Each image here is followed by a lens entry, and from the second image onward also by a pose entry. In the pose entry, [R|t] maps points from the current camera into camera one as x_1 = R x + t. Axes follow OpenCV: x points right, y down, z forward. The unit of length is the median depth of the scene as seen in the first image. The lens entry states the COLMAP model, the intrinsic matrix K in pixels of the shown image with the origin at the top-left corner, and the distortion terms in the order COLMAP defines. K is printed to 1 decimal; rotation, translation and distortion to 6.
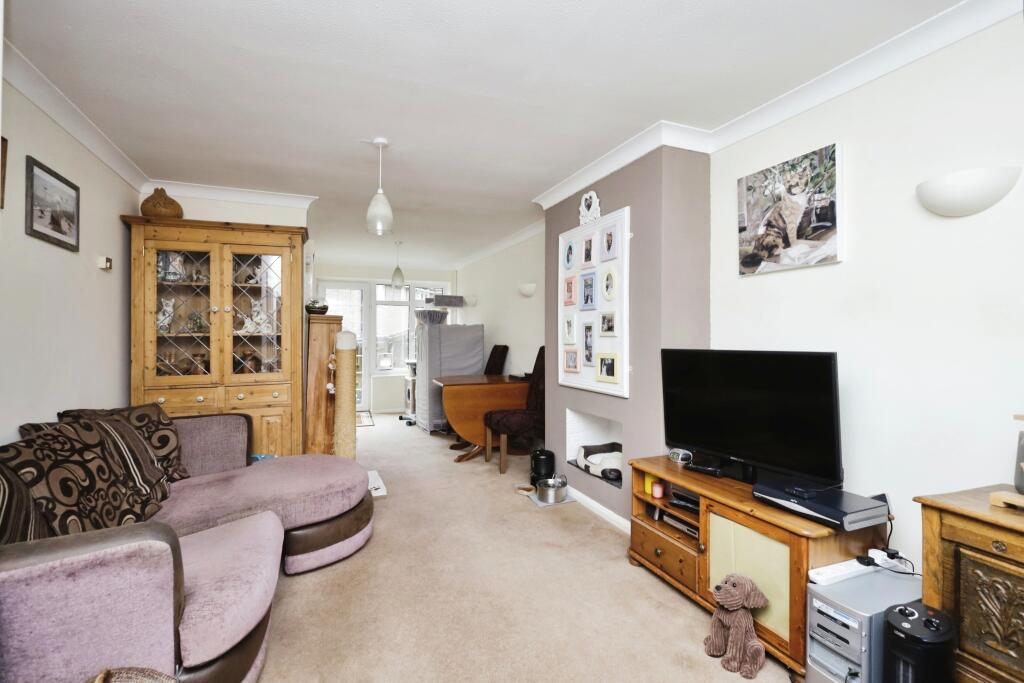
lens RADIAL K [[476.6, 0, 511.5], [0, 476.6, 335.5], [0, 0, 1]] dist [-0.001824, 0.000249]
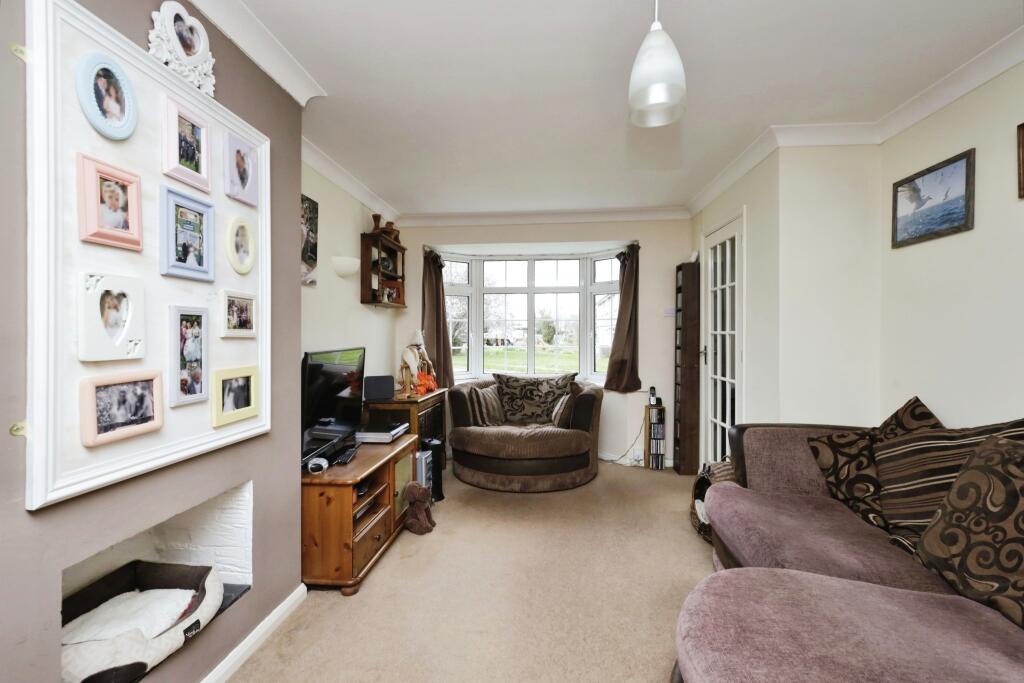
lens RADIAL K [[476.6, 0, 511.5], [0, 476.6, 335.5], [0, 0, 1]] dist [-0.001824, 0.000249]
pose [[-0.888267, 0.002873, 0.459319, -0.314686], [0.003131, 0.999995, -0.000198, 0.000675], [-0.459318, 0.001262, -0.888271, 1.282127]]
